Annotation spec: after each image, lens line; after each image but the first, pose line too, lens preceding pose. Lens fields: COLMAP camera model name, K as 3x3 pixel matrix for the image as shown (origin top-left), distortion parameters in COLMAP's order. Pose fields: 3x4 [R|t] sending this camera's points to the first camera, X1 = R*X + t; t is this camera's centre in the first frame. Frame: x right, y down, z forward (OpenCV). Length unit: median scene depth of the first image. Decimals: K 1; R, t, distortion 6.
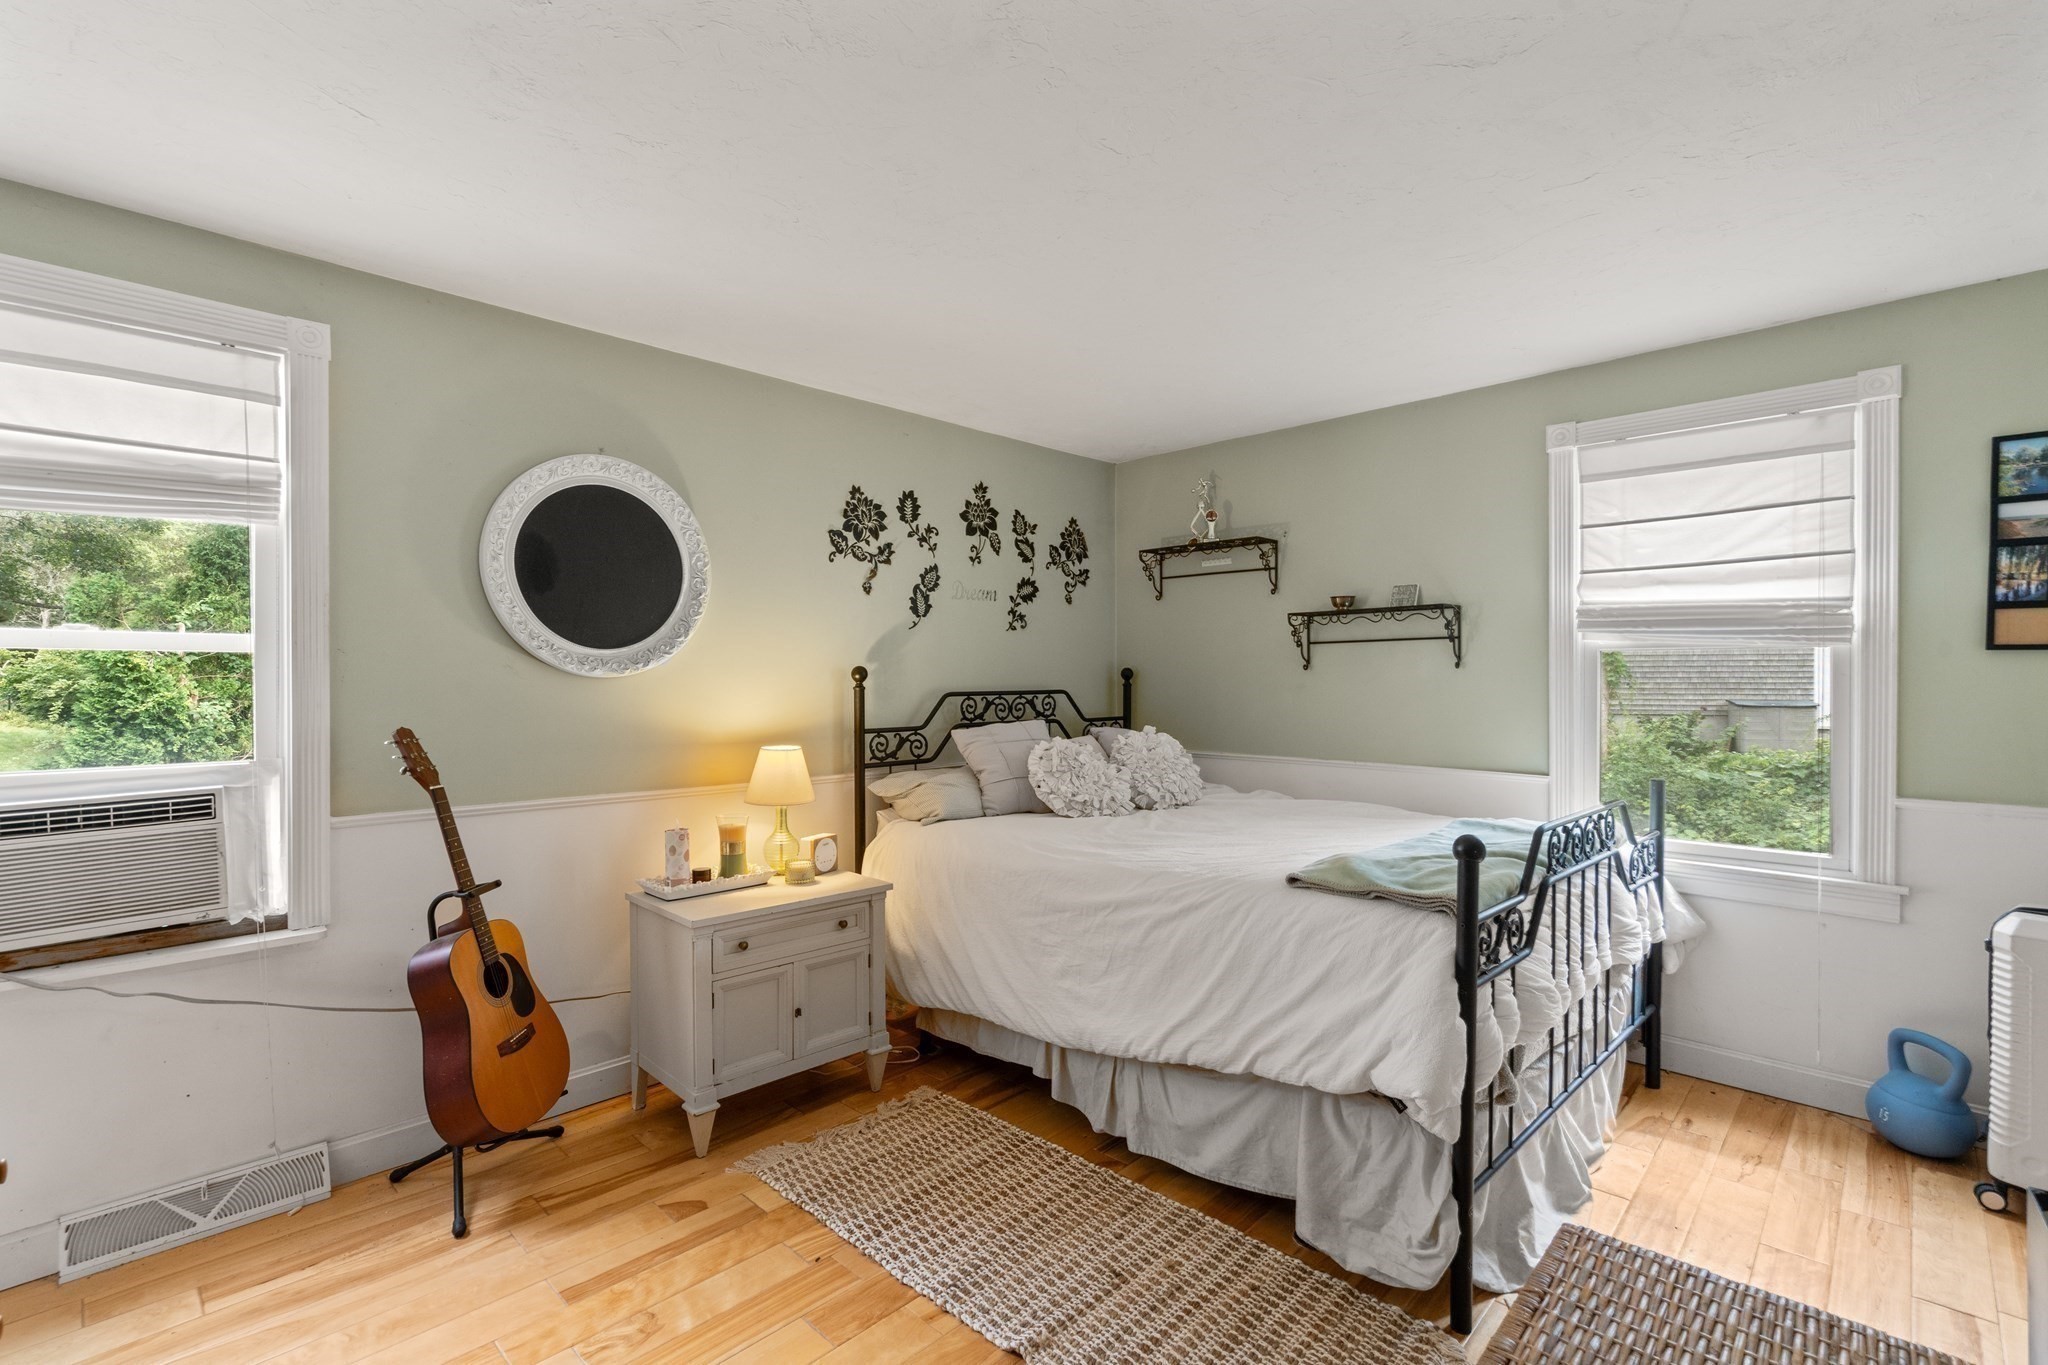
lens RADIAL K [[938.0, 0, 1020.2], [0, 938.0, 684.9], [0, 0, 1]] dist [-0.004549, 0.001858]
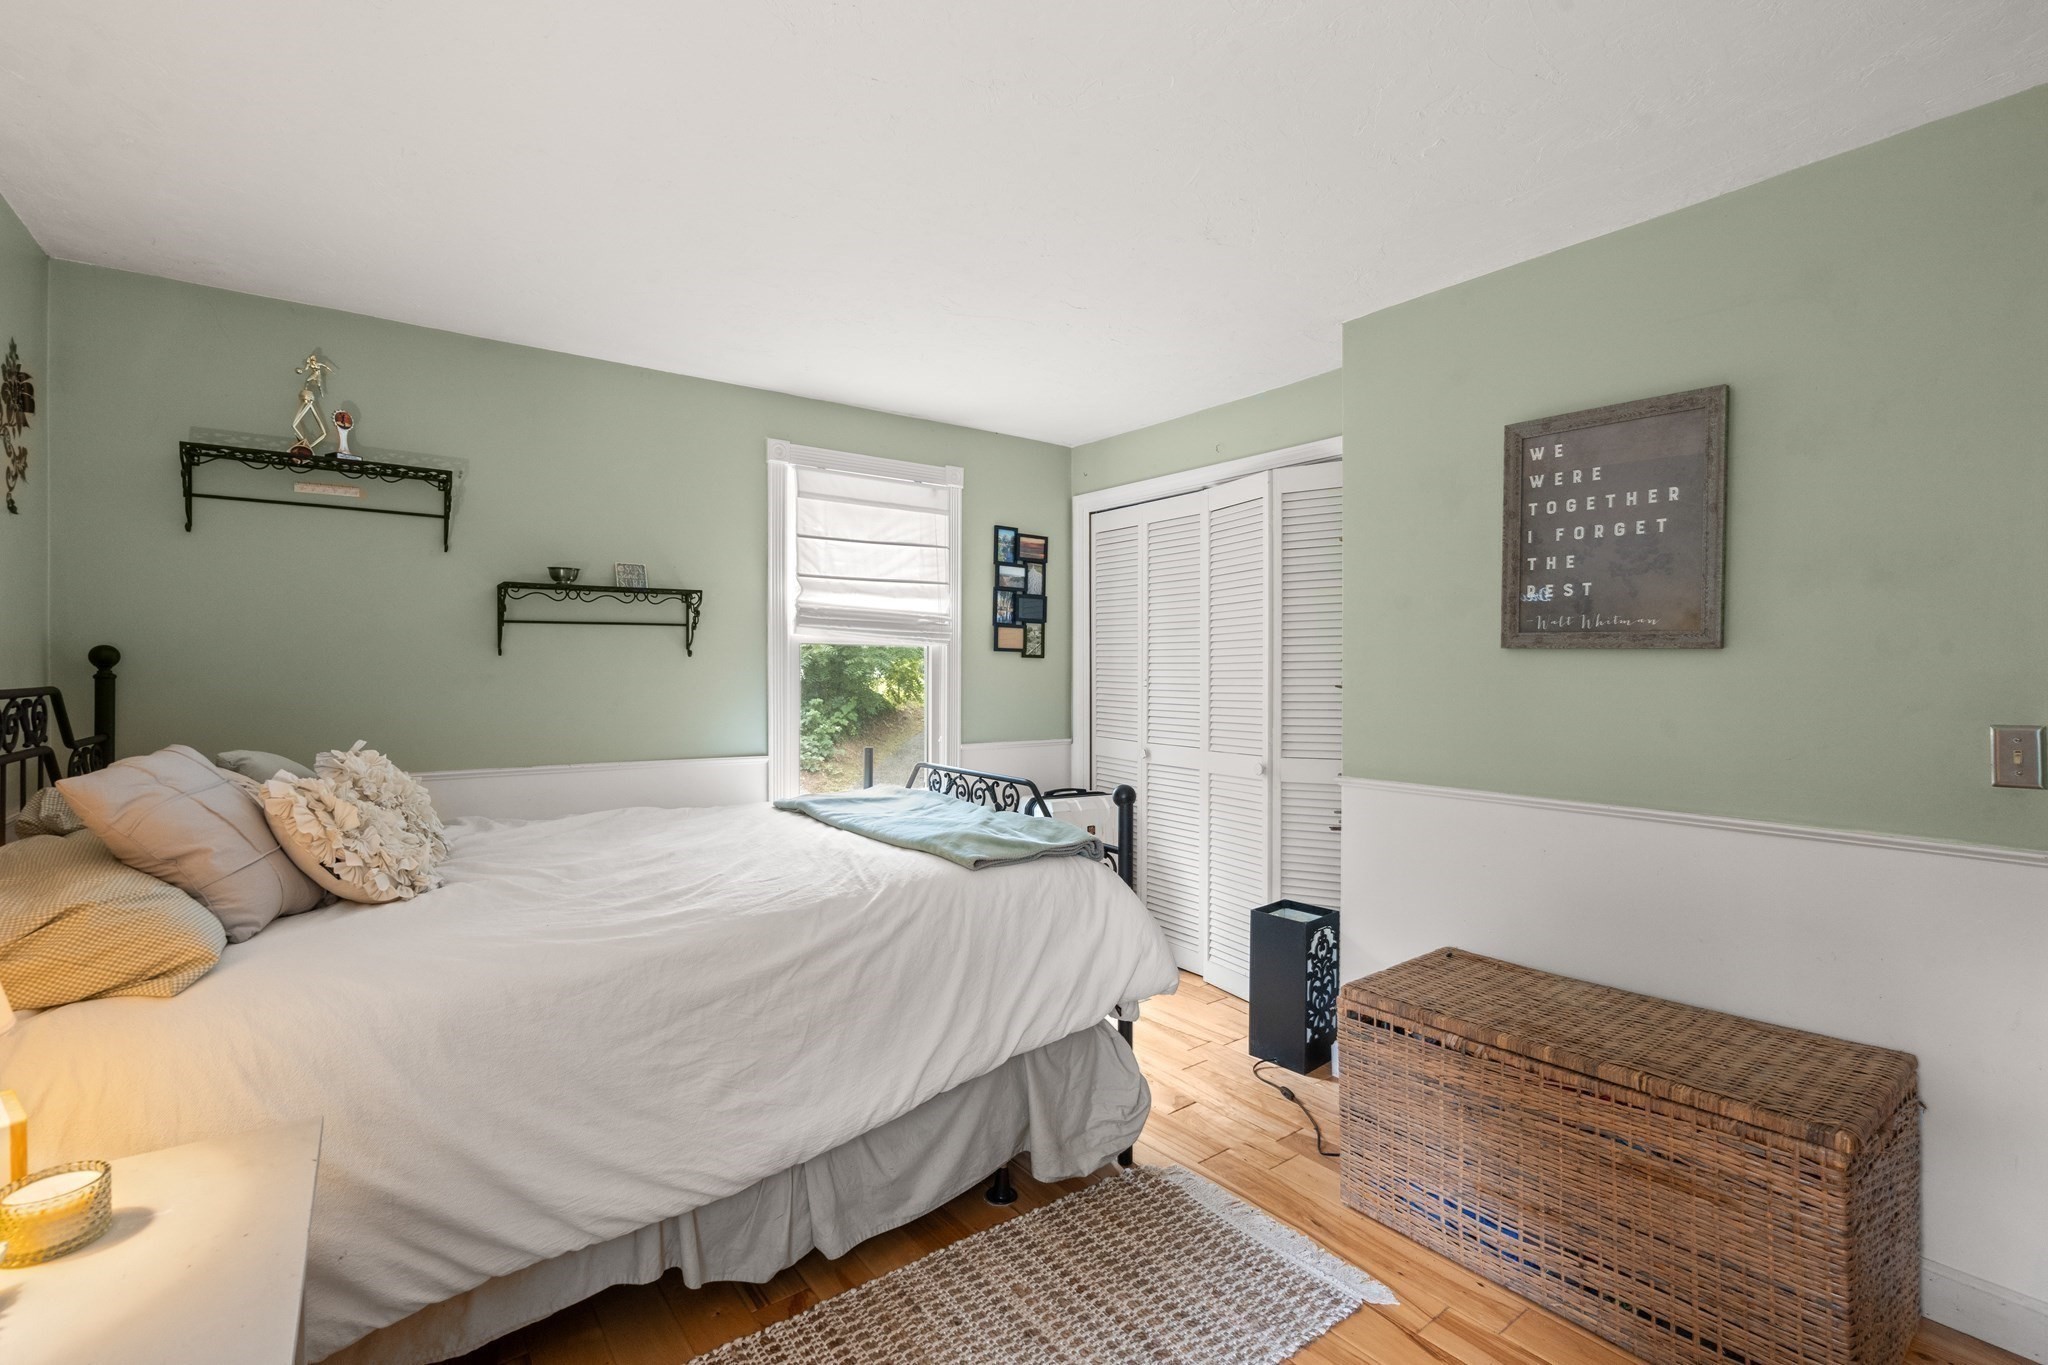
lens RADIAL K [[938.0, 0, 1022.3], [0, 938.0, 674.0], [0, 0, 1]] dist [-0.004549, 0.001858]
pose [[0.136209, -0.002253, 0.990678, -0.580461], [0.006489, 0.999978, 0.001381, 0.002022], [-0.990659, 0.006240, 0.136221, 0.658727]]
